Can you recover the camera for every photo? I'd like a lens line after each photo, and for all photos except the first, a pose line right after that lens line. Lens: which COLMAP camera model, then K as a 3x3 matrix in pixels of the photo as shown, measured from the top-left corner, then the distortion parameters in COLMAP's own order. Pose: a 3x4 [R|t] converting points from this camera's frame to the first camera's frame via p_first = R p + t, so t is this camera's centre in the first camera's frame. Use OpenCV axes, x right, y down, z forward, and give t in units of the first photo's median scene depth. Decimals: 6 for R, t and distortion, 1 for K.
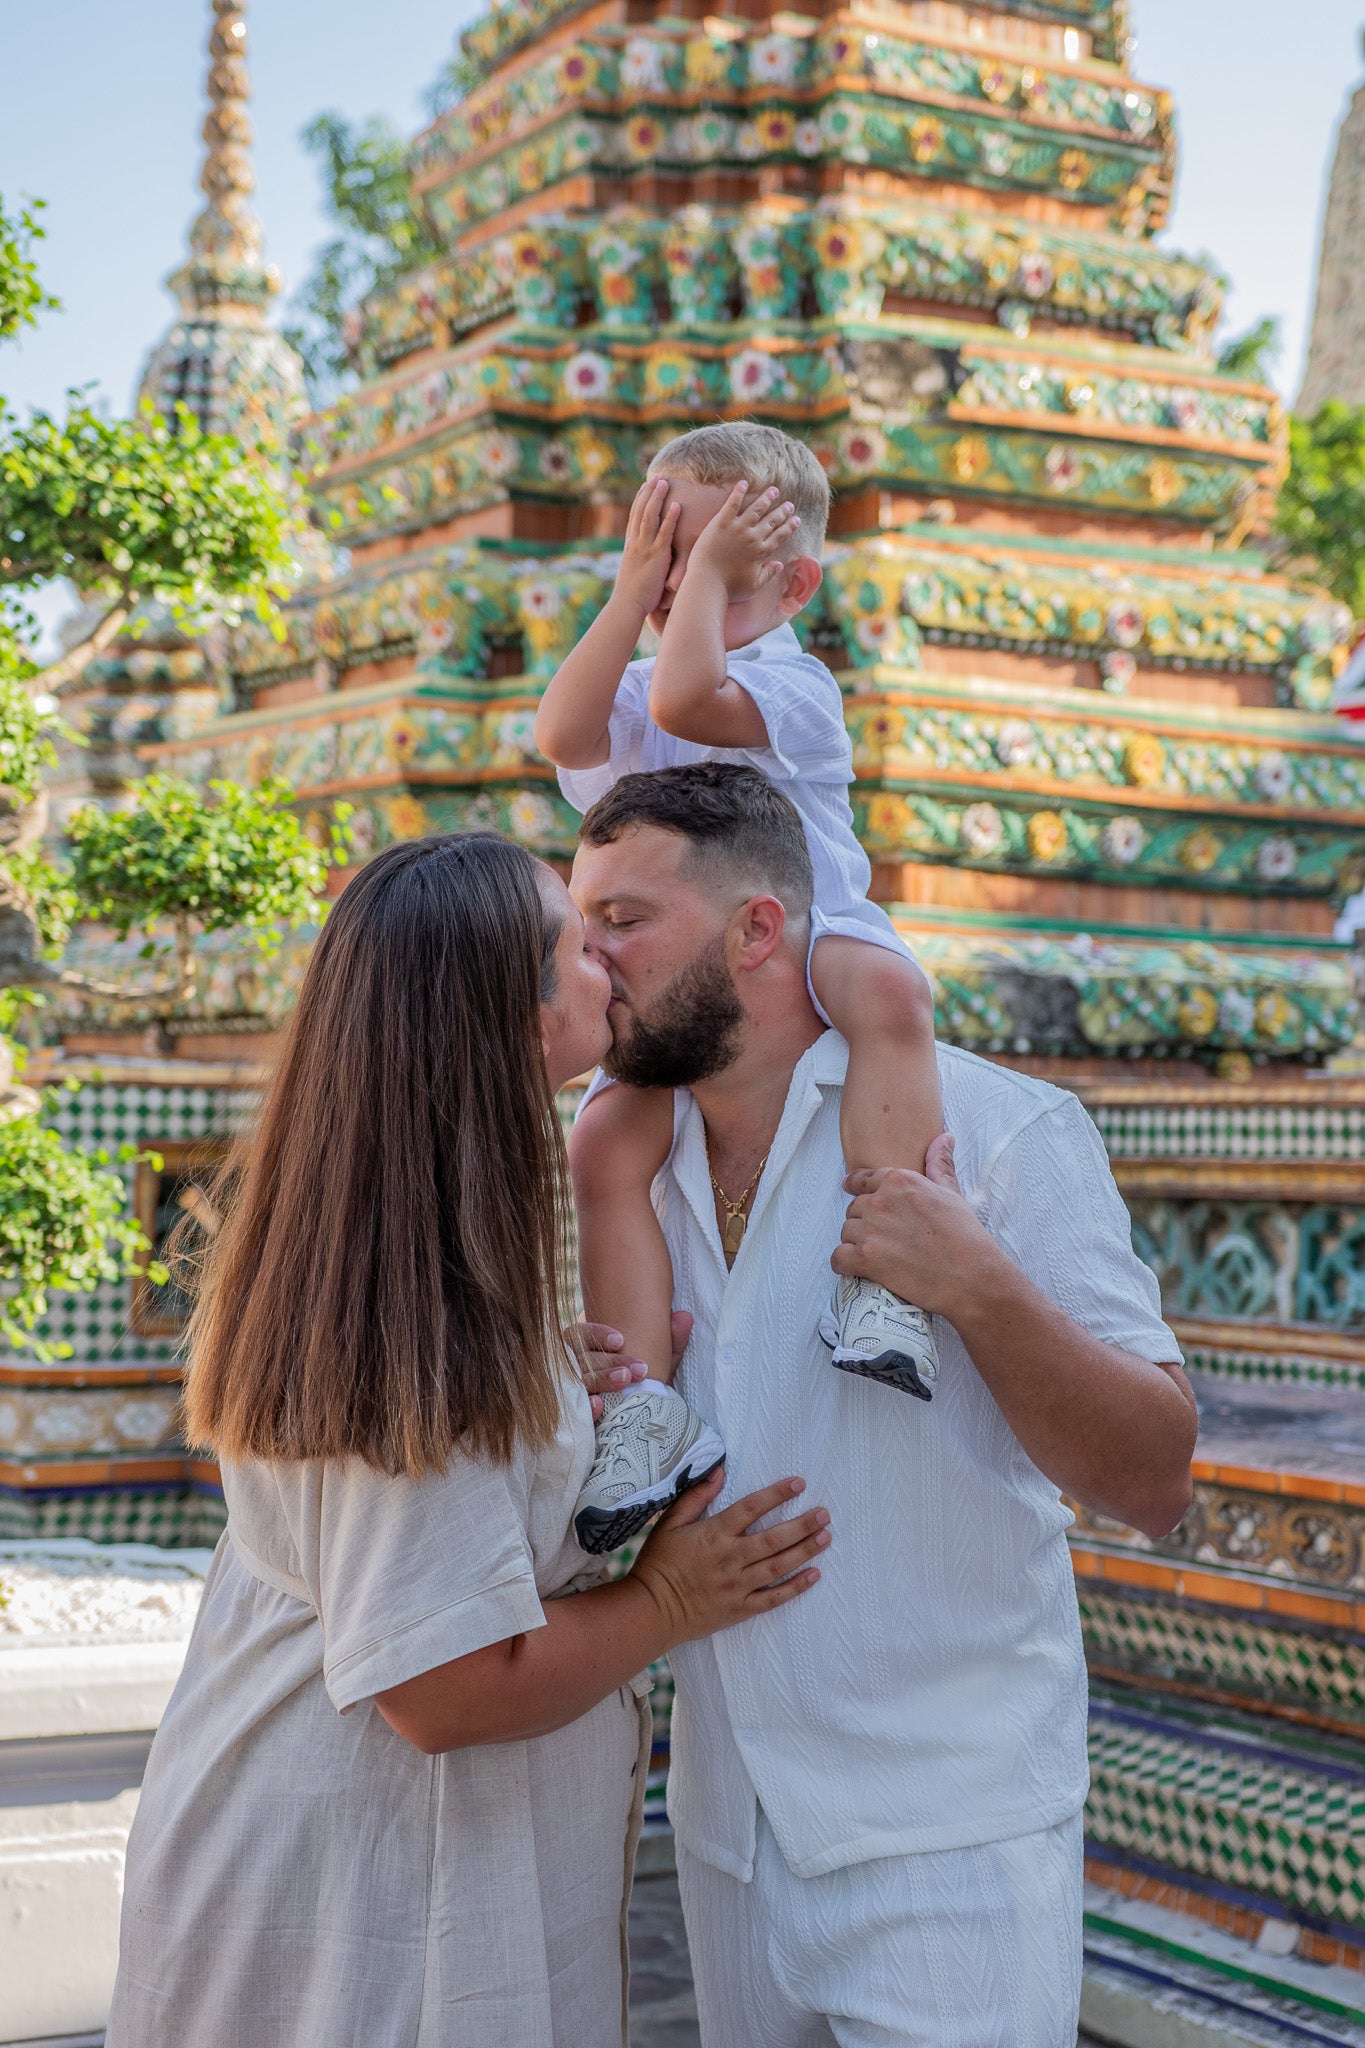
lens RADIAL K [[3096.2, 0, 671.0], [0, 3096.2, 1018.9], [0, 0, 1]] dist [0.089095, 0.140638]
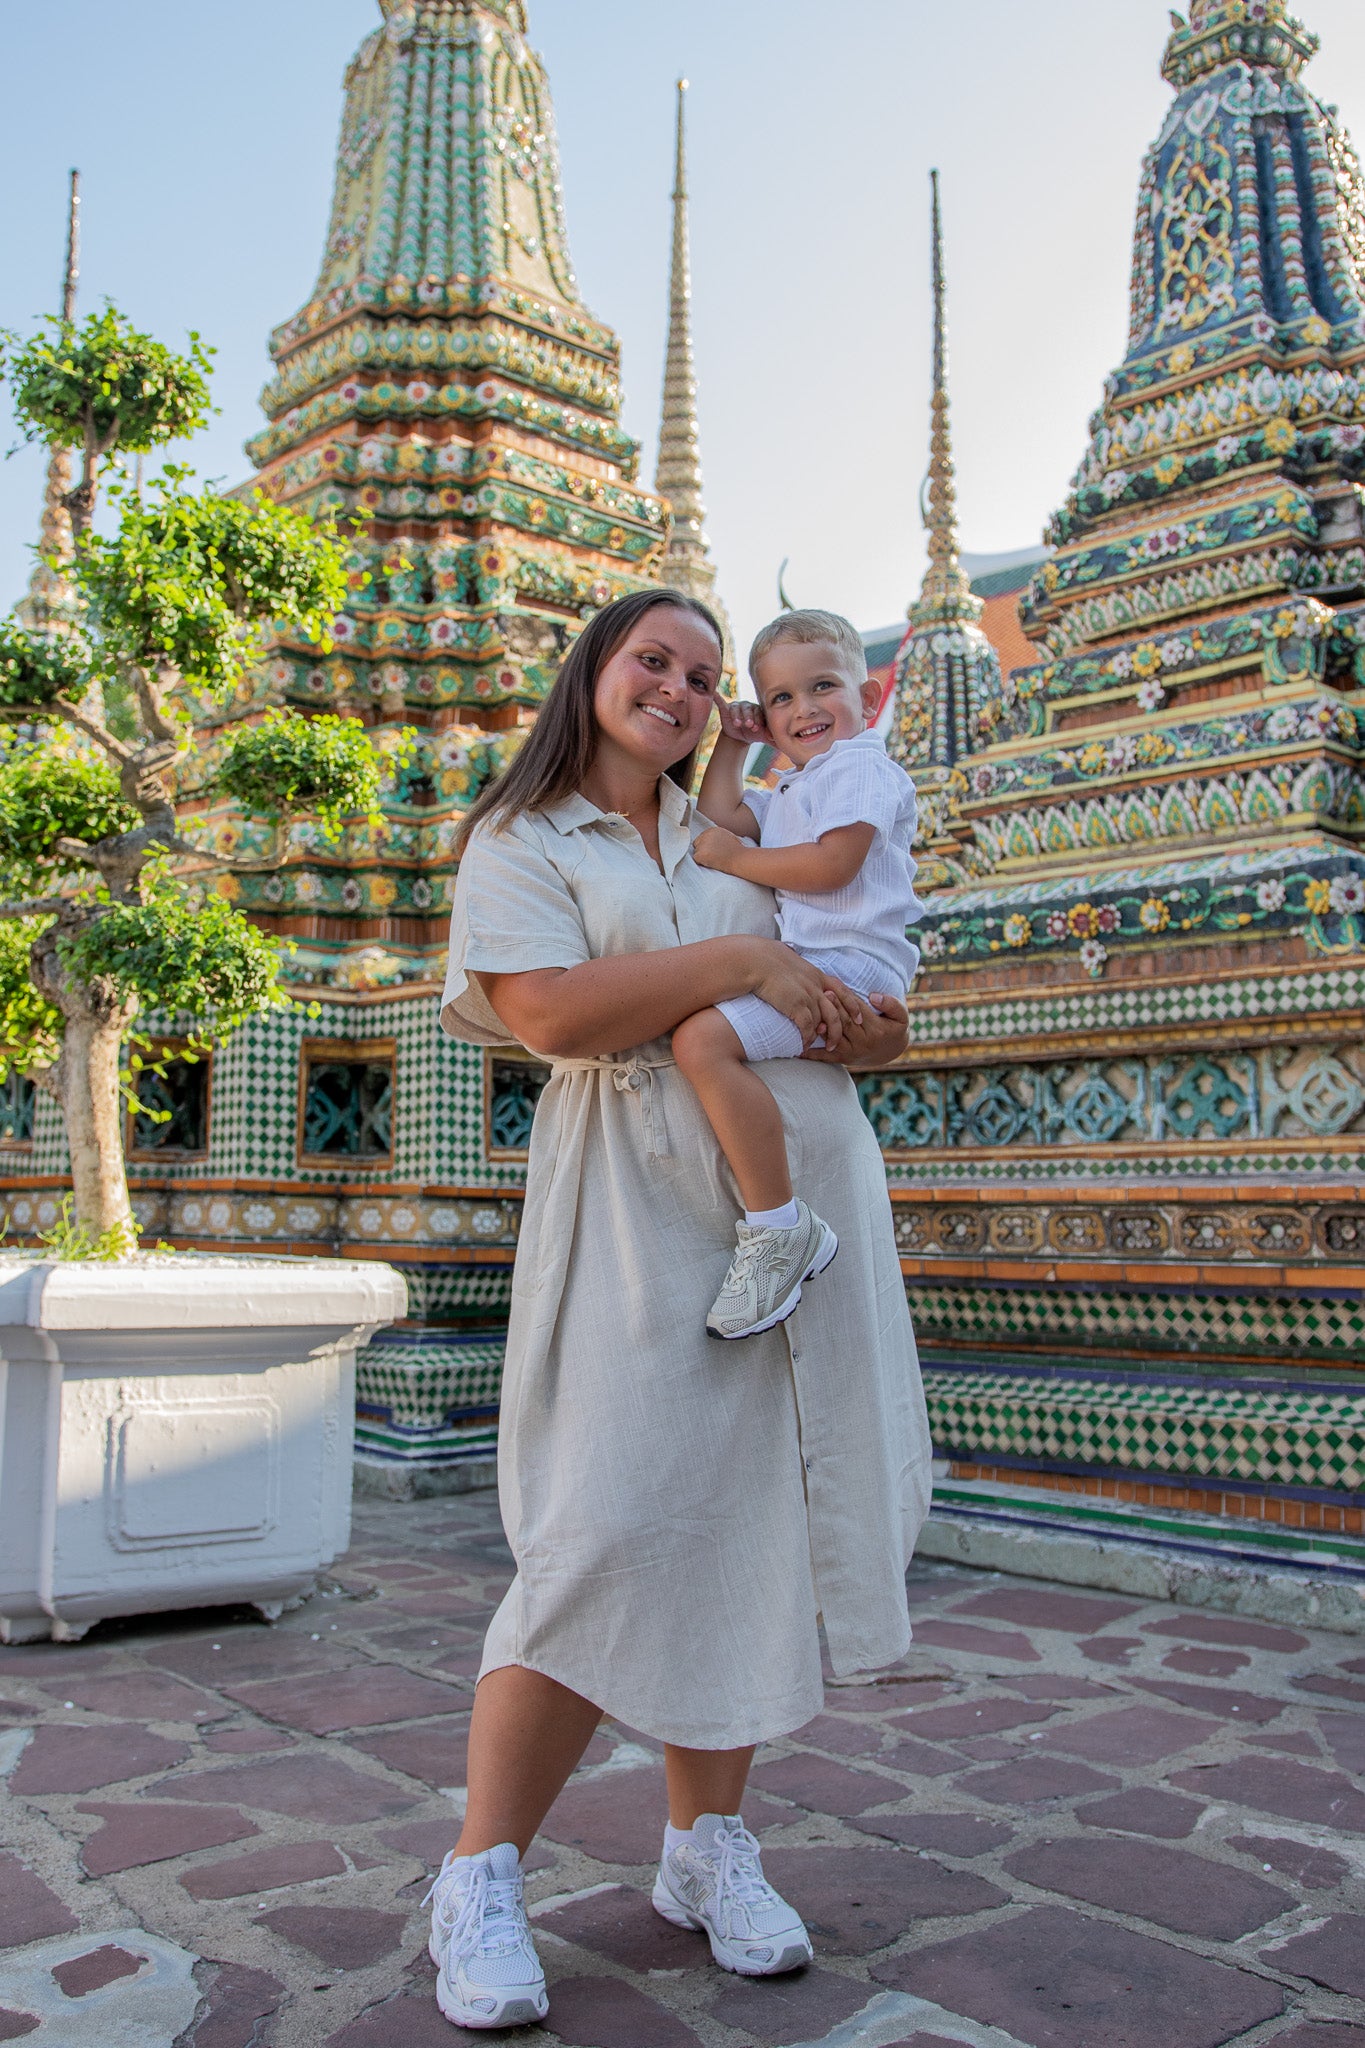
lens RADIAL K [[1819.7, 0, 626.0], [0, 1819.7, 986.9], [0, 0, 1]] dist [-0.091118, 0.087929]
pose [[0.974952, 0.019545, 0.221556, -0.088375], [-0.001988, 0.996857, -0.079192, 0.057923], [-0.222408, 0.076768, 0.971927, 0.049689]]
